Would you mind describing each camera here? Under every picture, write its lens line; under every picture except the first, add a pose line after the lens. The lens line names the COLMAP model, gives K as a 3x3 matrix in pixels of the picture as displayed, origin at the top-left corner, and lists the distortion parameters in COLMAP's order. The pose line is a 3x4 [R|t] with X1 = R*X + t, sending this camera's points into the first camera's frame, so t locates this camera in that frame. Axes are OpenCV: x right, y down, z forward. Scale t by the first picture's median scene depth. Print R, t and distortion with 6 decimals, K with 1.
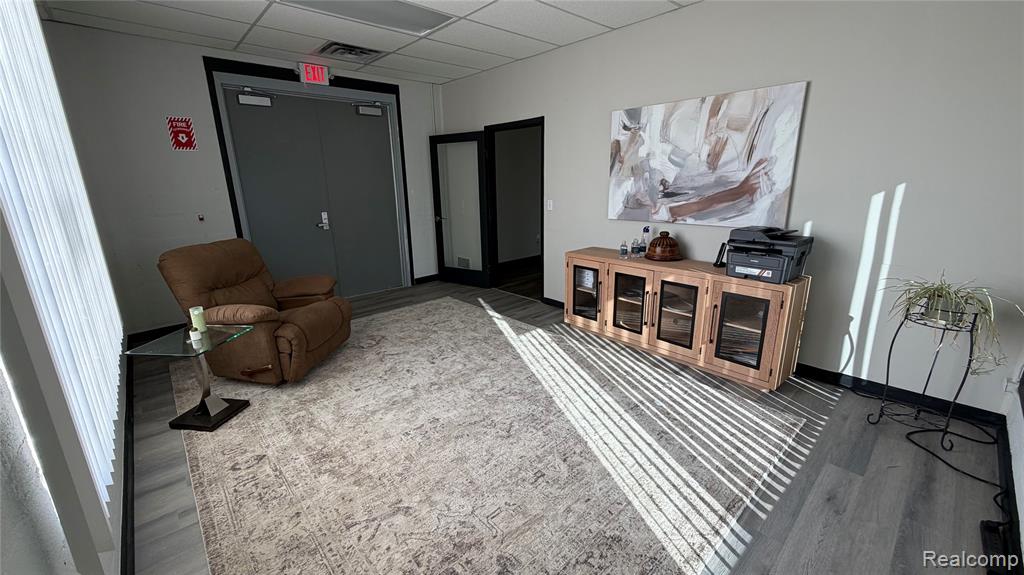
lens RADIAL K [[406.7, 0, 510.4], [0, 406.7, 291.0], [0, 0, 1]] dist [-0.003134, -0.000257]
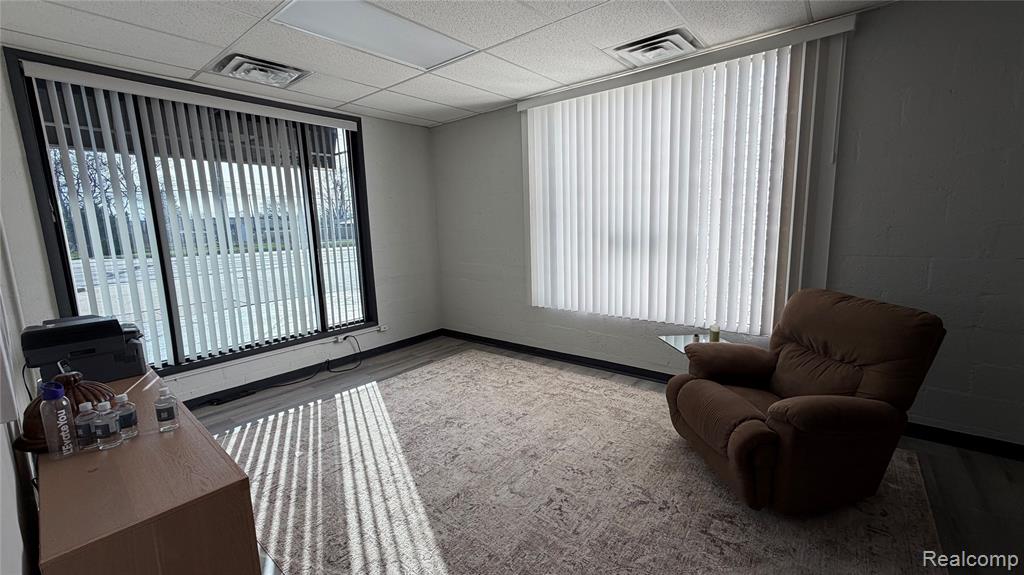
lens RADIAL K [[406.7, 0, 508.9], [0, 406.7, 285.8], [0, 0, 1]] dist [-0.003134, -0.000257]
pose [[-0.987428, 0.076189, -0.138500, -0.046304], [0.013247, 0.912980, 0.407789, -0.516088], [0.157516, 0.400828, -0.902511, 1.824174]]
